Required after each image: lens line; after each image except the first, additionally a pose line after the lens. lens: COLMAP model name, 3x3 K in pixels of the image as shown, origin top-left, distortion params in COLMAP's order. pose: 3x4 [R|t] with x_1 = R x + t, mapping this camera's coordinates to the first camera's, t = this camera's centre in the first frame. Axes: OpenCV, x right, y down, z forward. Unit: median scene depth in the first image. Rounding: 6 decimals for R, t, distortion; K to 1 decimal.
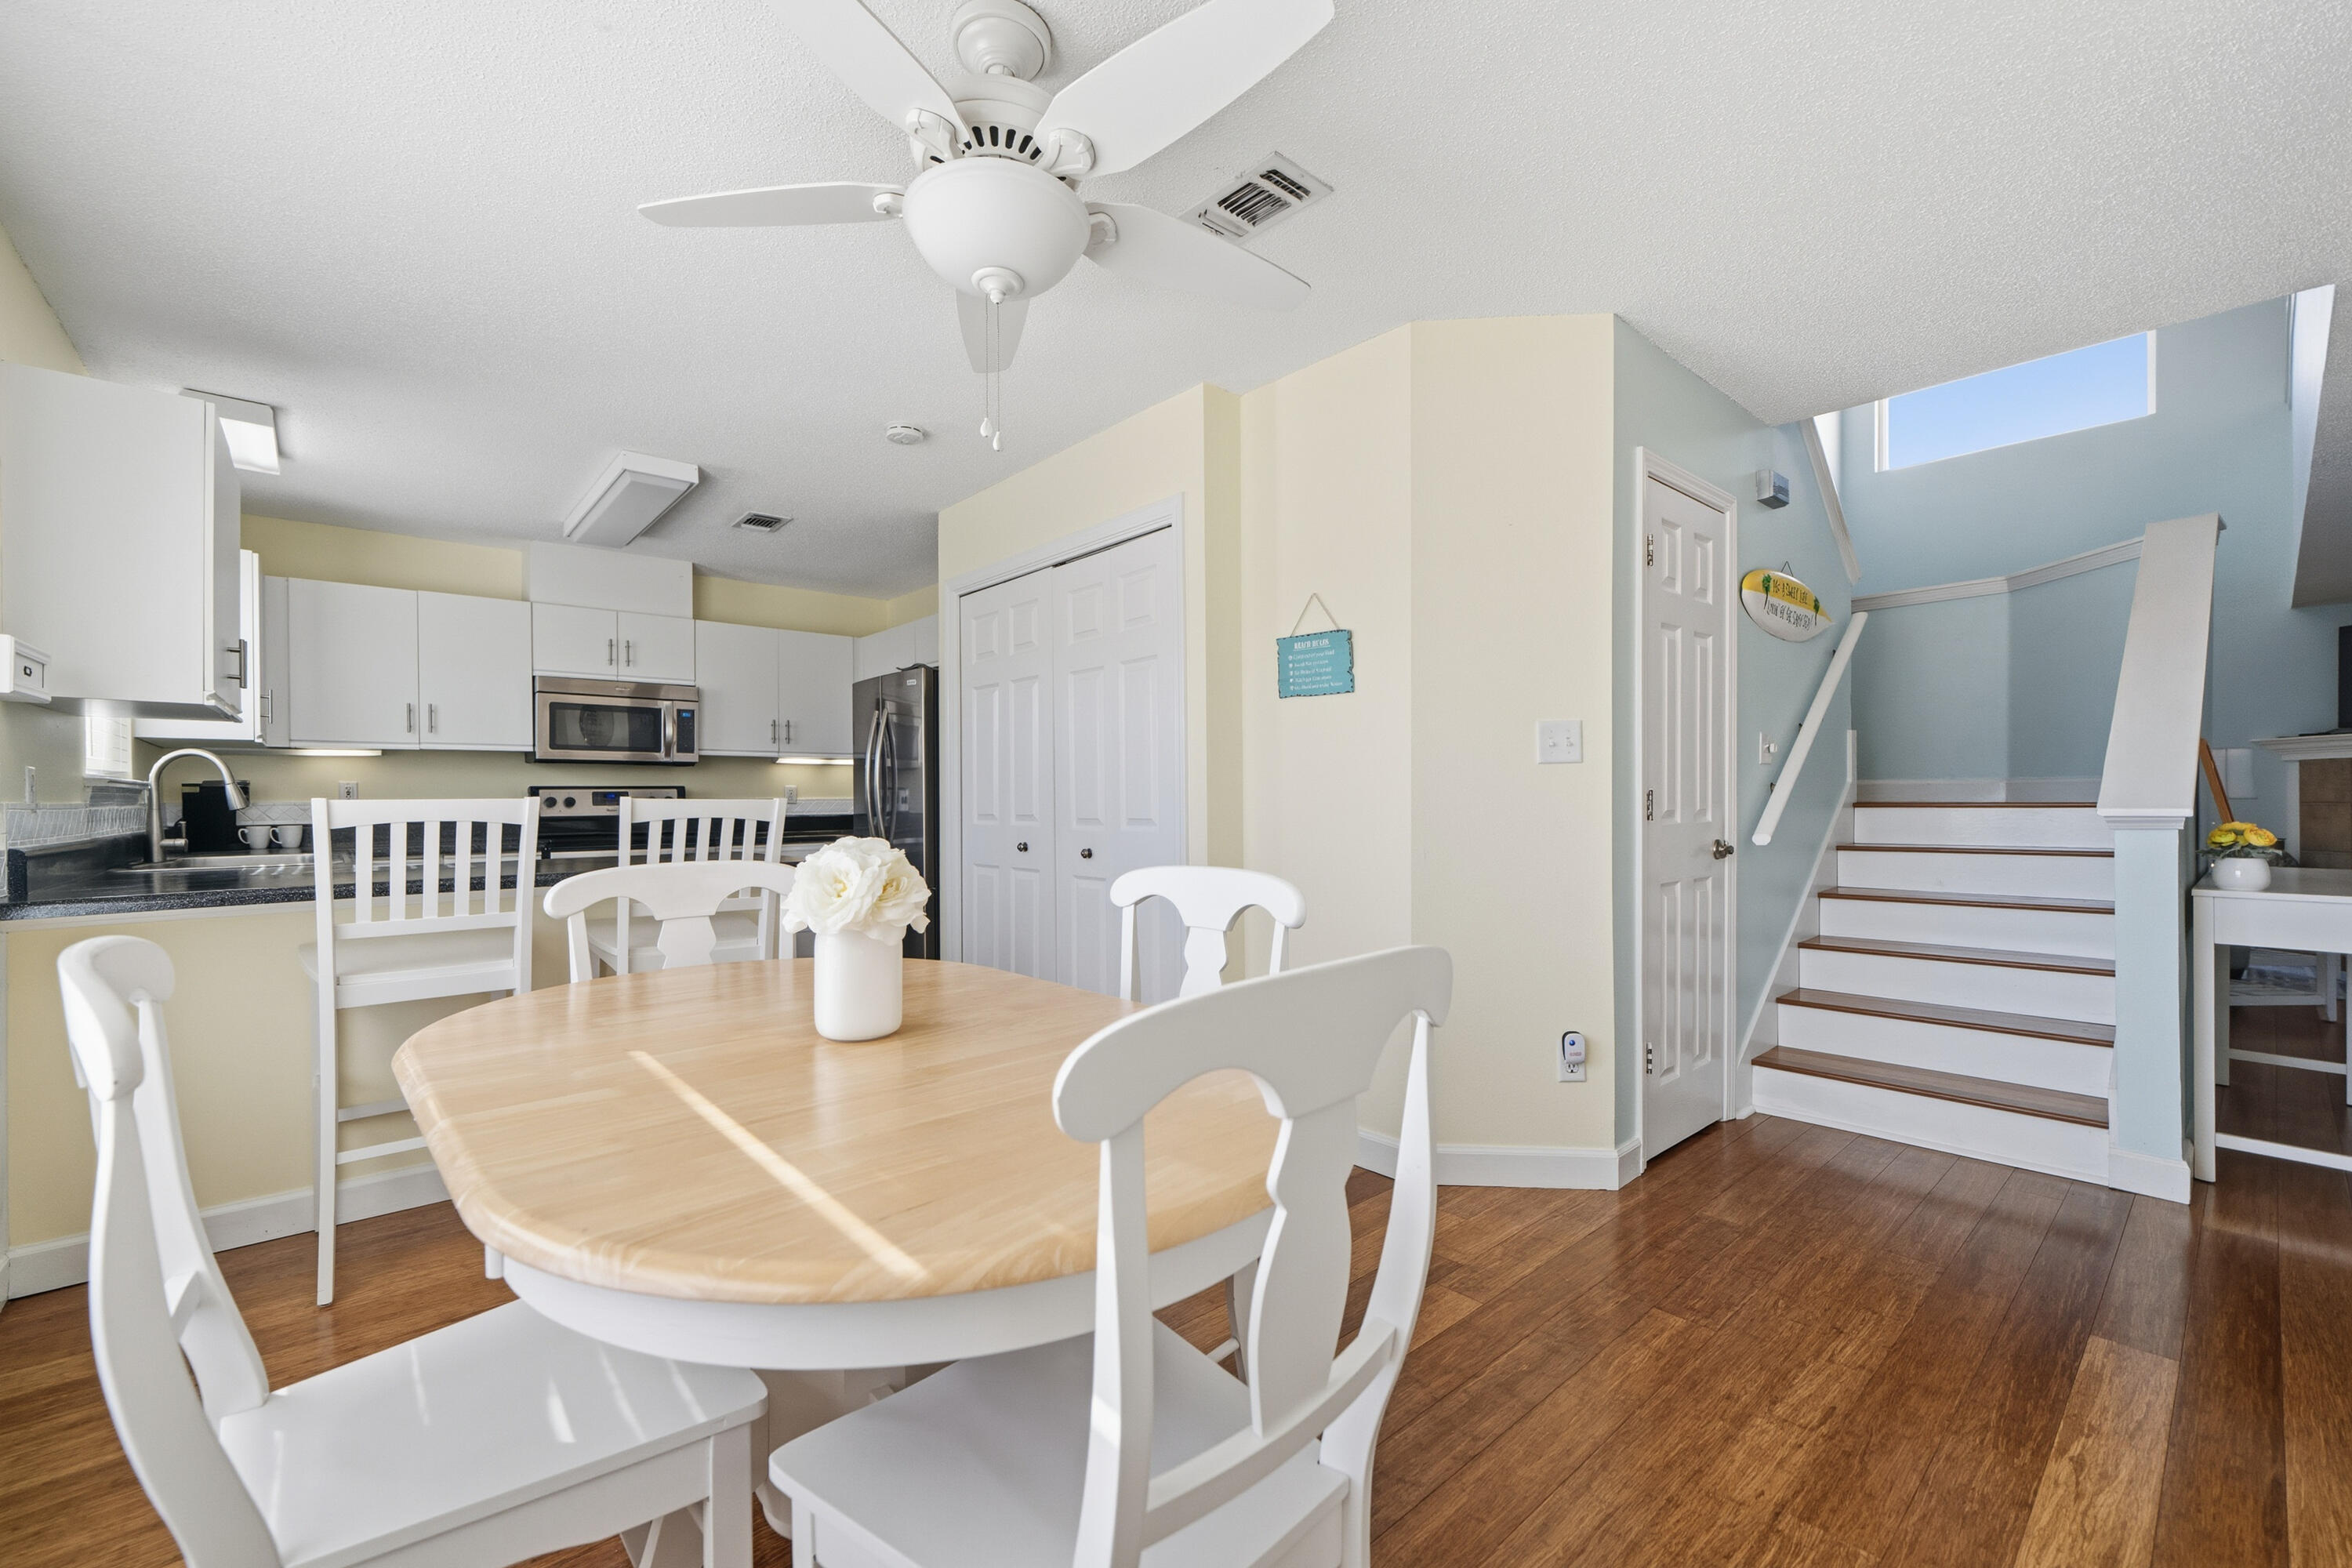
lens RADIAL K [[950.0, 0, 1166.4], [0, 950.0, 796.9], [0, 0, 1]] dist [-0.007252, 0.002507]
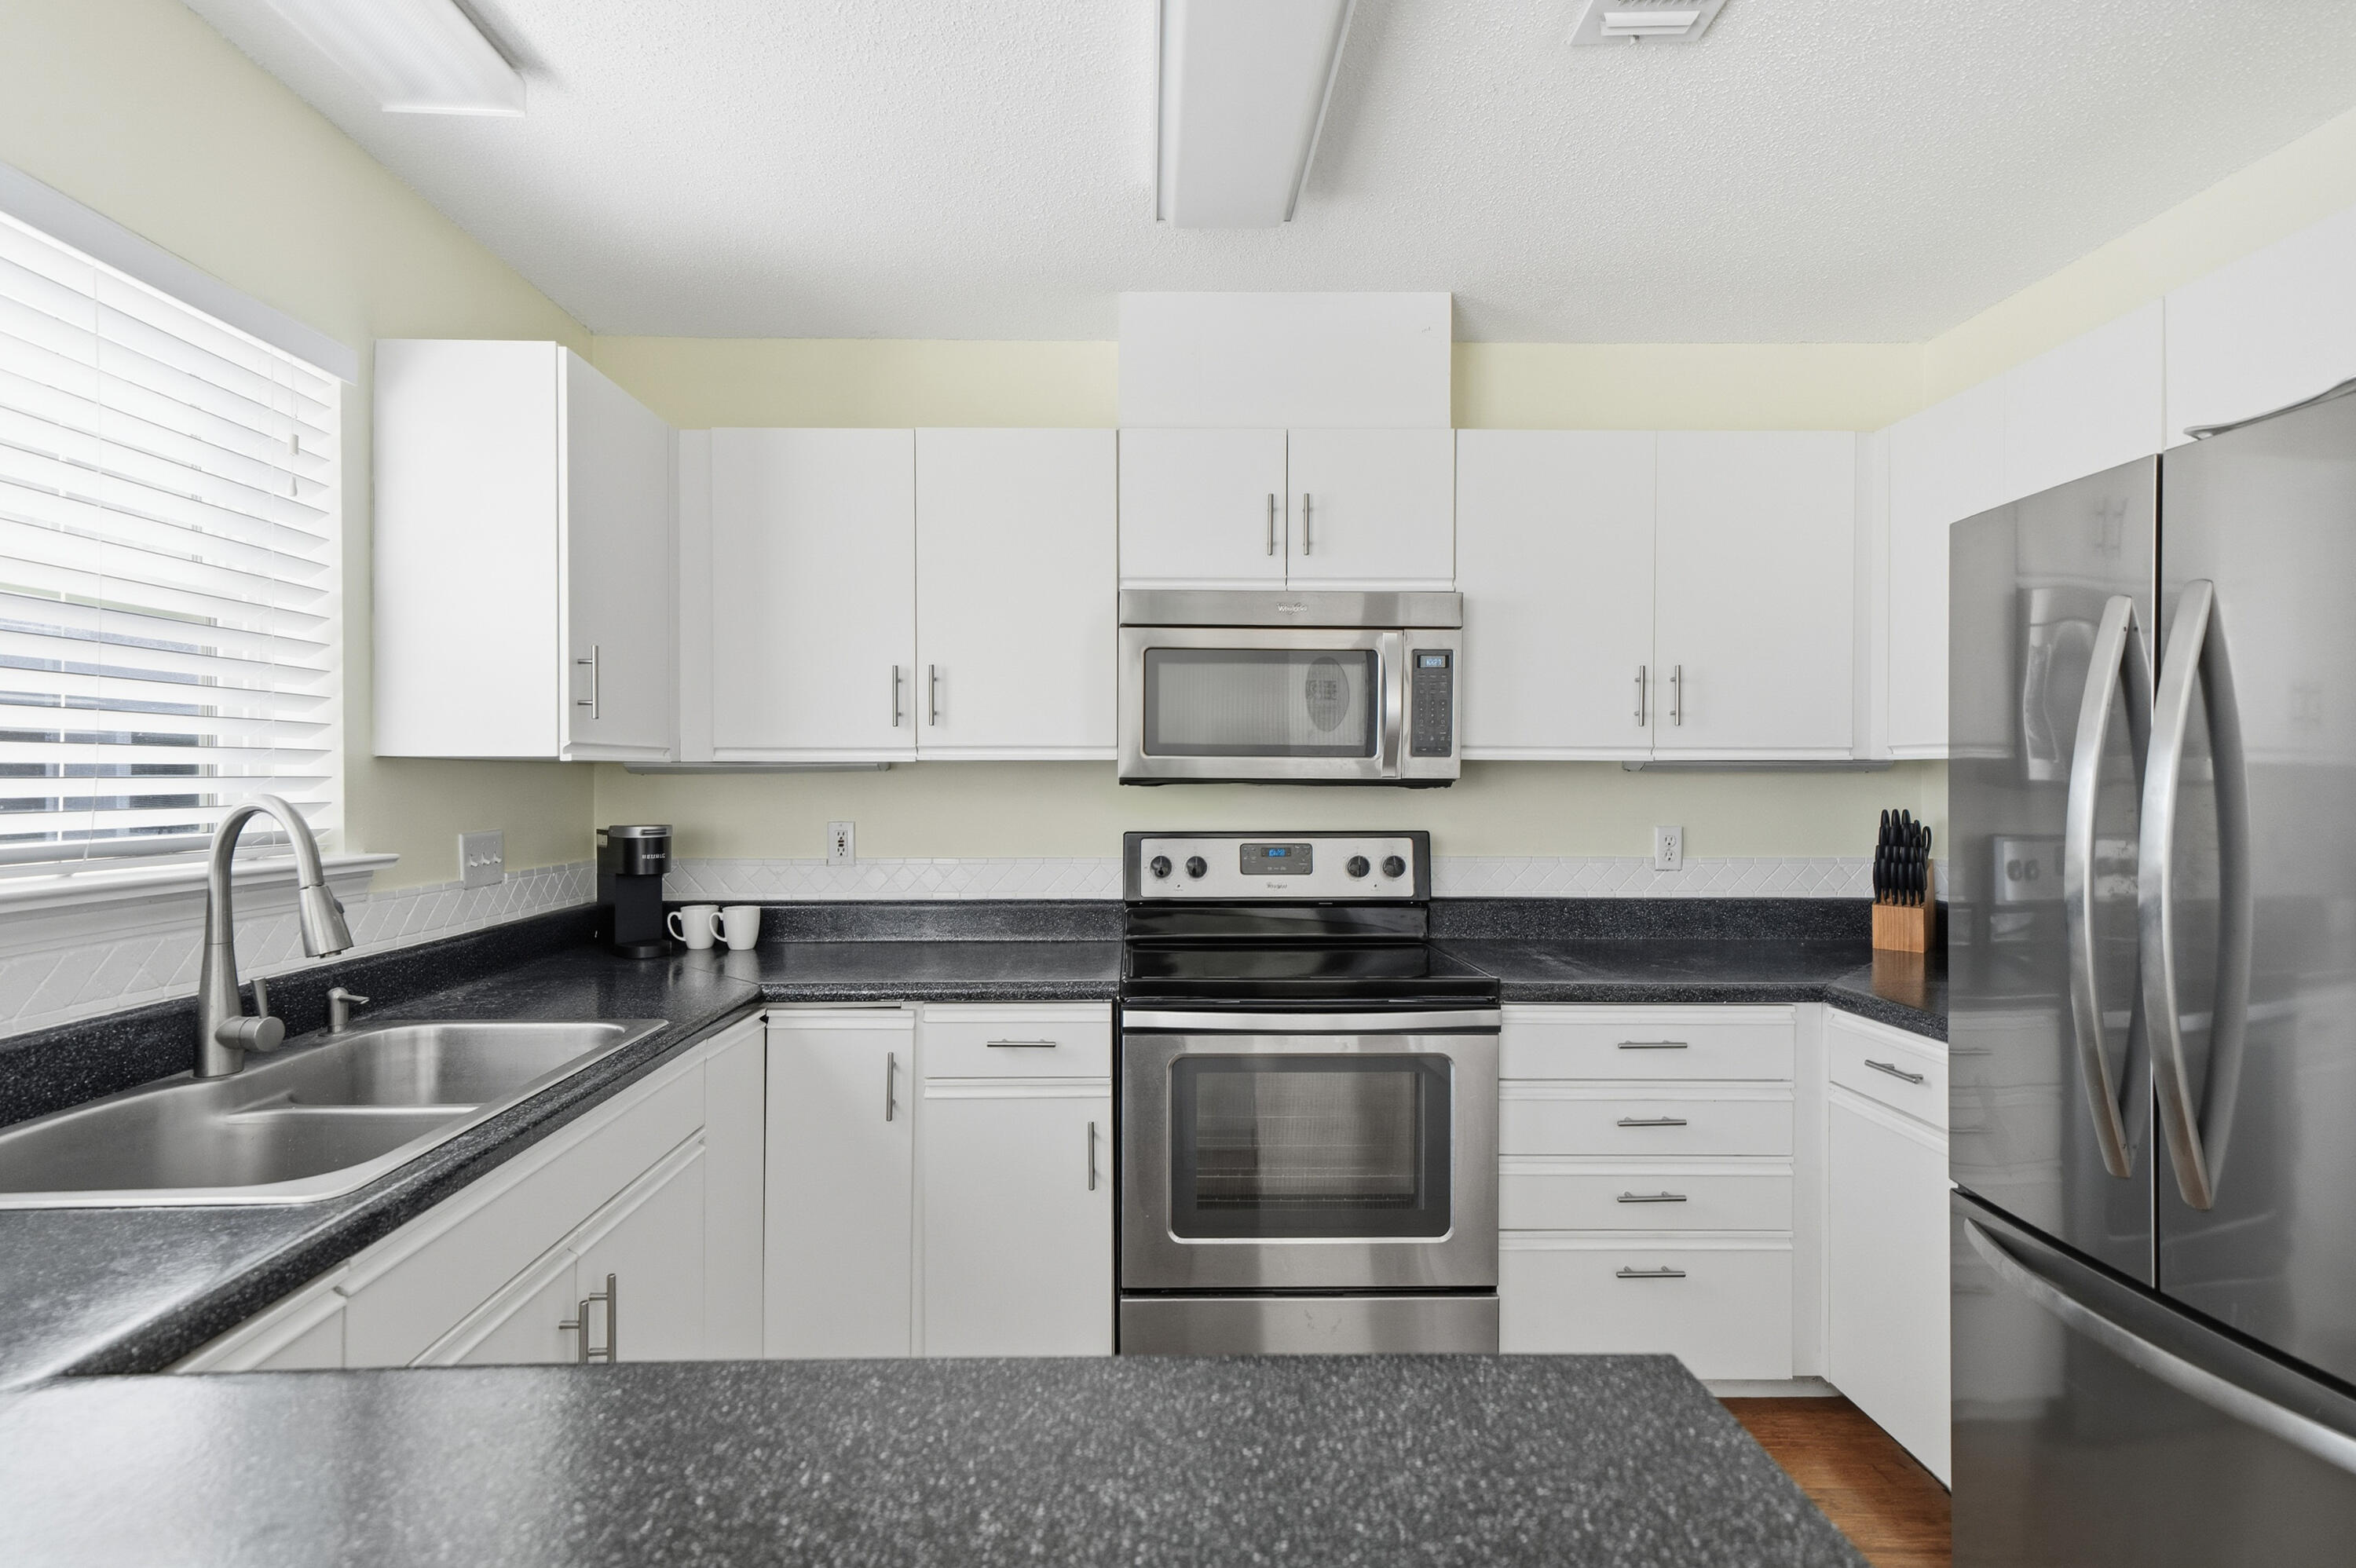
lens RADIAL K [[1139.5, 0, 1156.7], [0, 1139.5, 779.6], [0, 0, 1]] dist [0.012178, 0.001732]
pose [[0.760264, 0.007283, -0.649573, -0.283355], [-0.006932, 0.999971, 0.003098, -0.037956], [0.649577, 0.002148, 0.760293, 0.561051]]
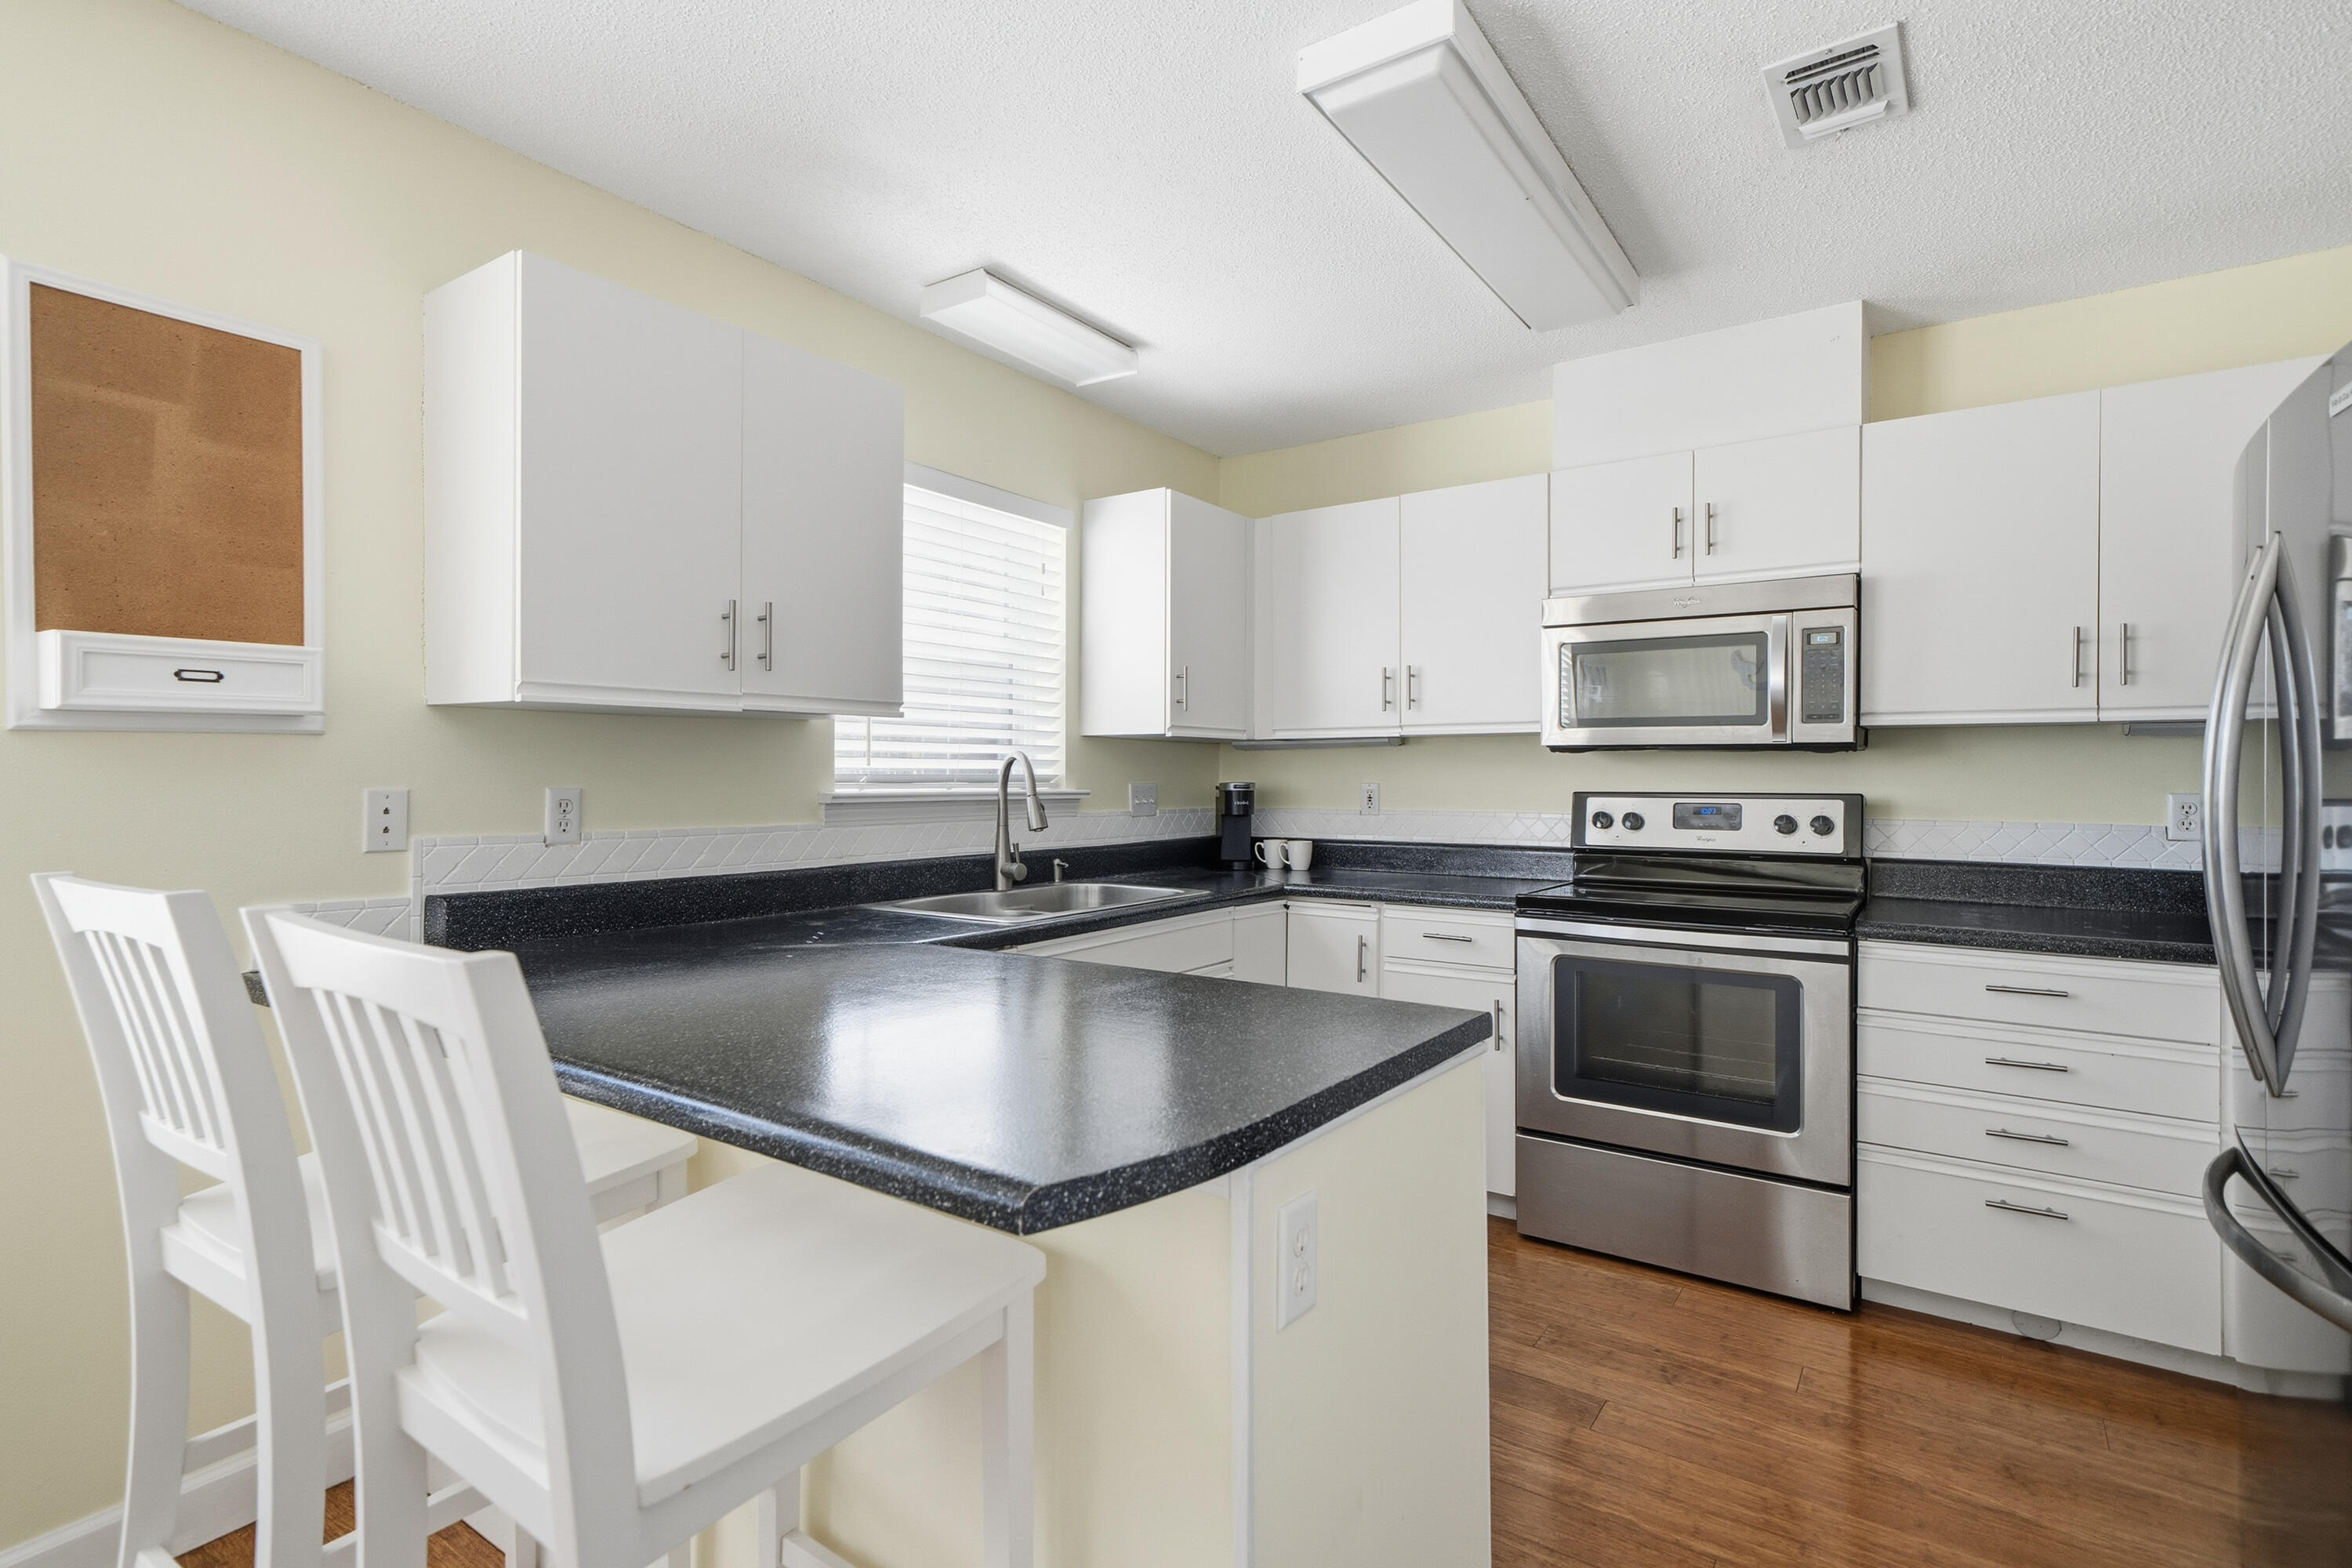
lens RADIAL K [[1137.6, 0, 1179.8], [0, 1137.6, 774.3], [0, 0, 1]] dist [0.012178, 0.001732]
pose [[0.245343, 0.005036, -0.969423, -0.051834], [-0.006671, 0.999972, 0.003507, -0.022113], [0.969413, 0.005606, 0.245370, 0.574252]]
